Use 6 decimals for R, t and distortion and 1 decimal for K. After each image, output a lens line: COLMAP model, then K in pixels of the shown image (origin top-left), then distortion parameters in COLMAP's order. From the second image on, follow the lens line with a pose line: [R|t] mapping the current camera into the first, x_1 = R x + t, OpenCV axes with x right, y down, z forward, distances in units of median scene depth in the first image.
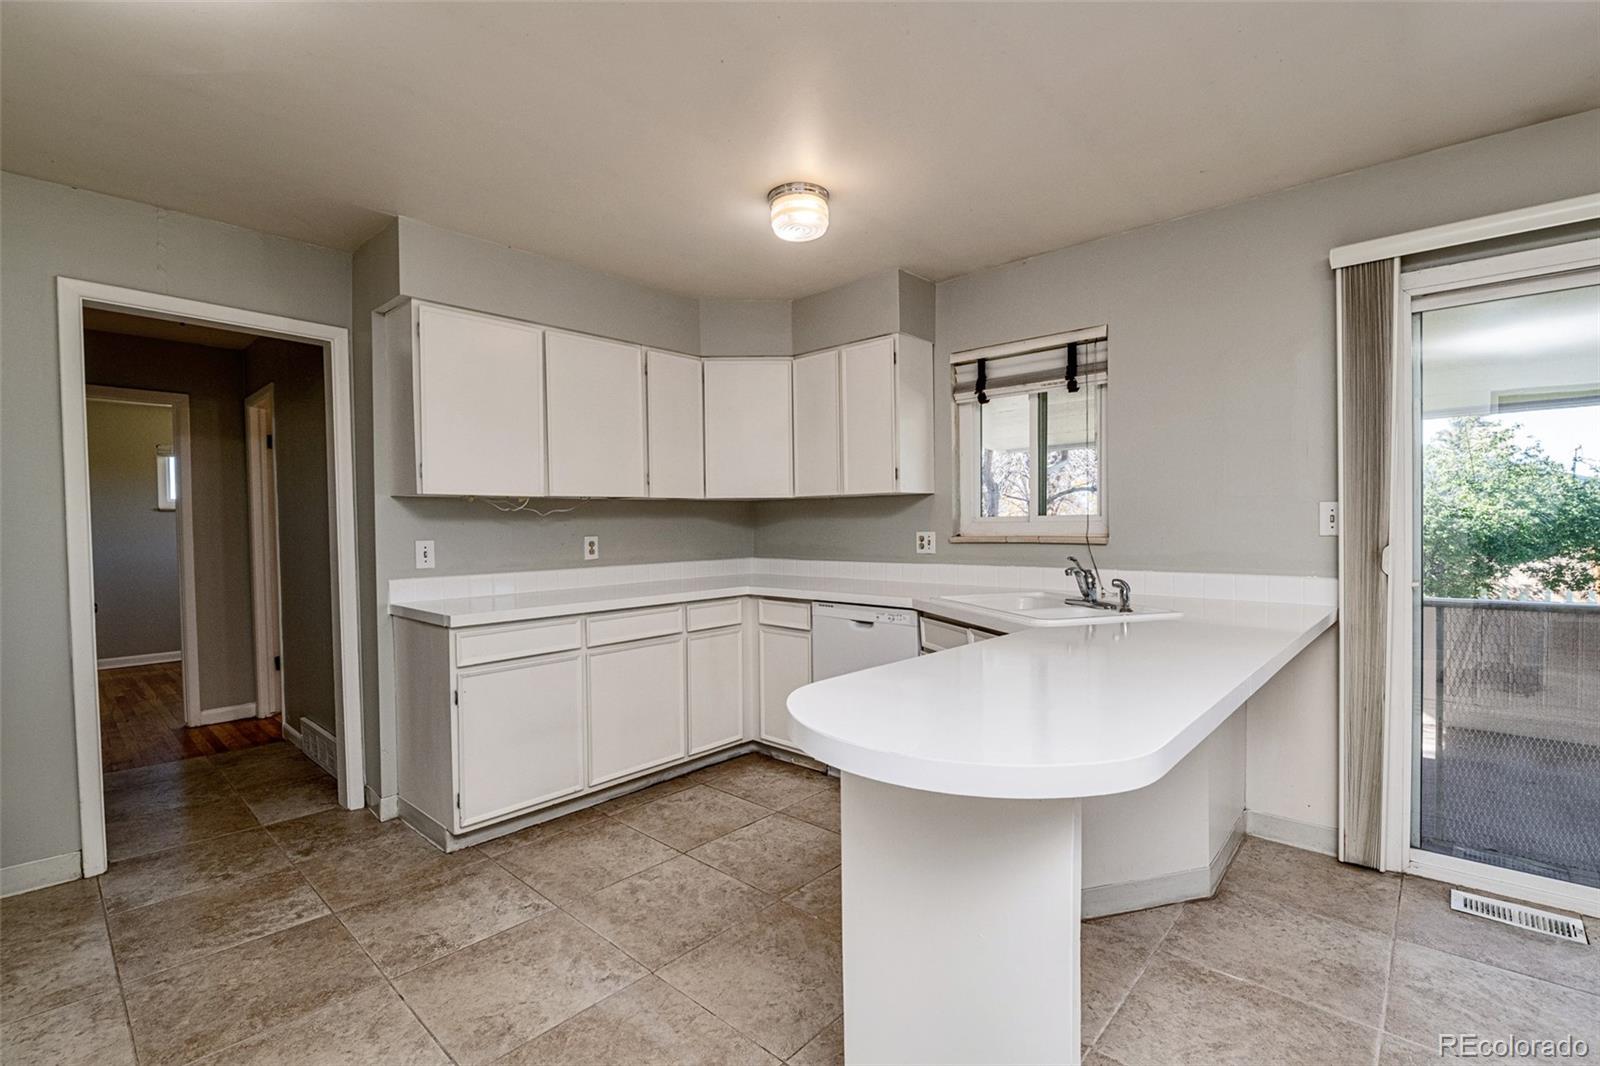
lens RADIAL K [[714.2, 0, 800.9], [0, 714.2, 537.4], [0, 0, 1]] dist [-0.005202, -0.004559]
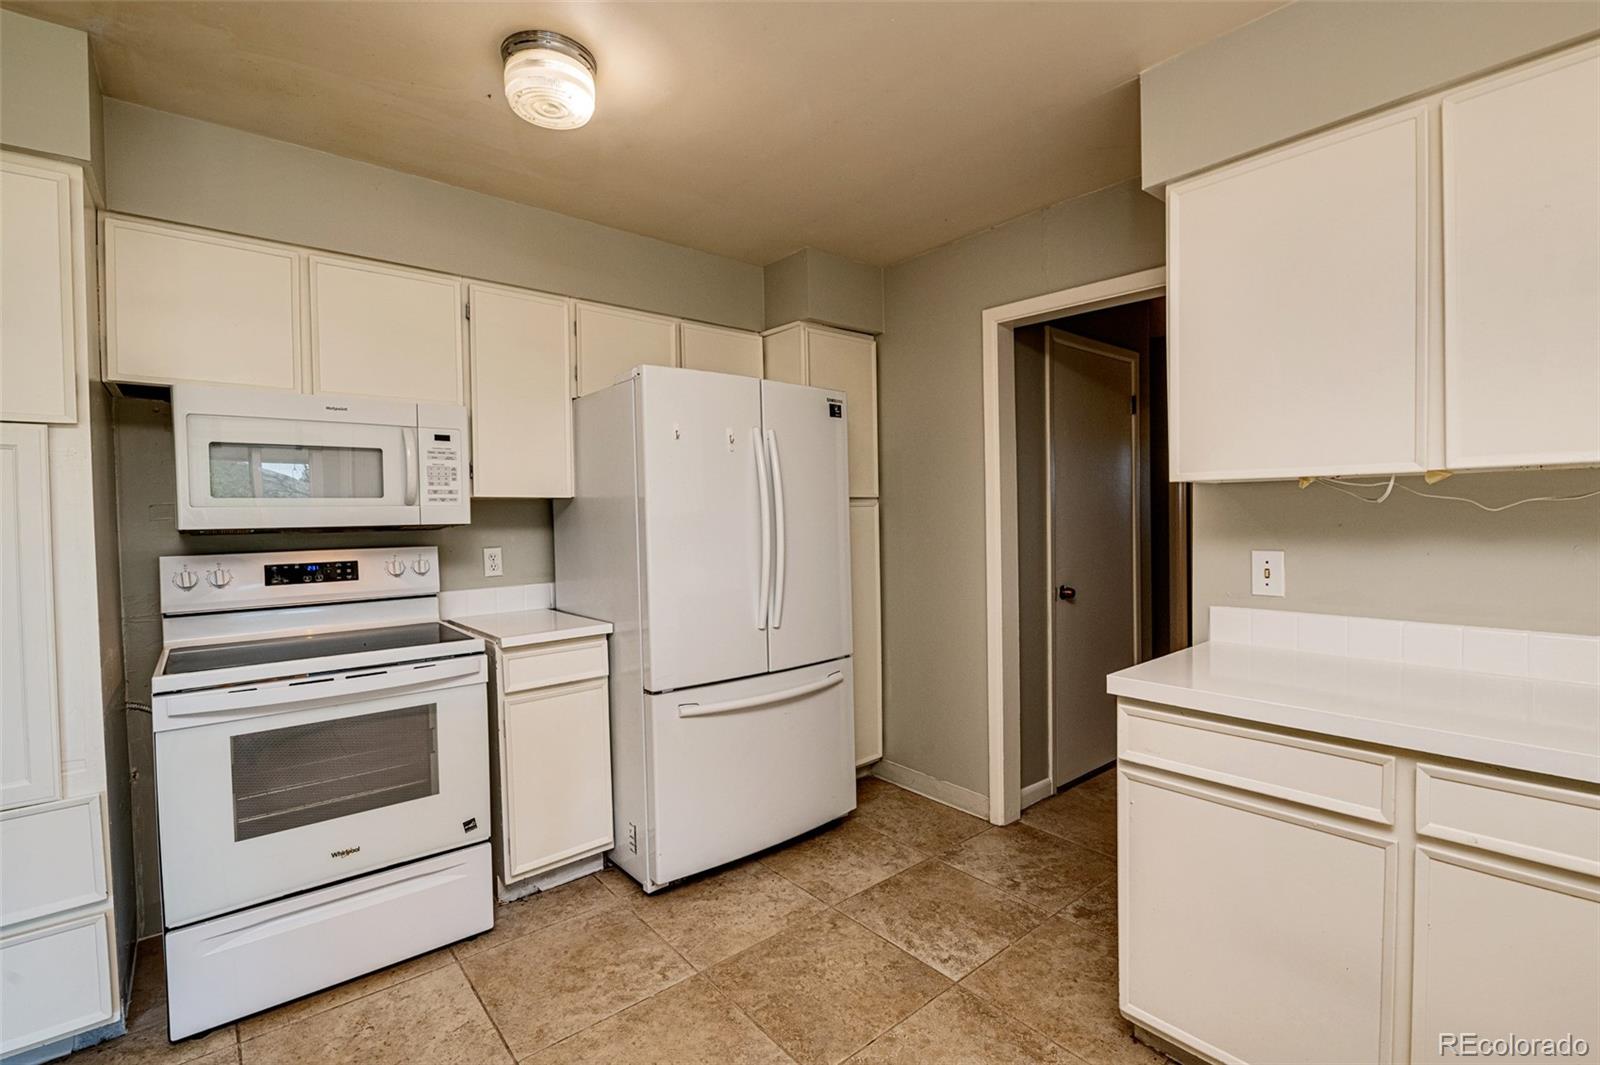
lens RADIAL K [[714.2, 0, 807.0], [0, 714.2, 532.8], [0, 0, 1]] dist [-0.005202, -0.004559]
pose [[-0.127282, 0.042083, -0.990973, 0.150579], [-0.001386, 0.999091, 0.042605, -0.039874], [0.991866, 0.006797, -0.127108, 0.717599]]
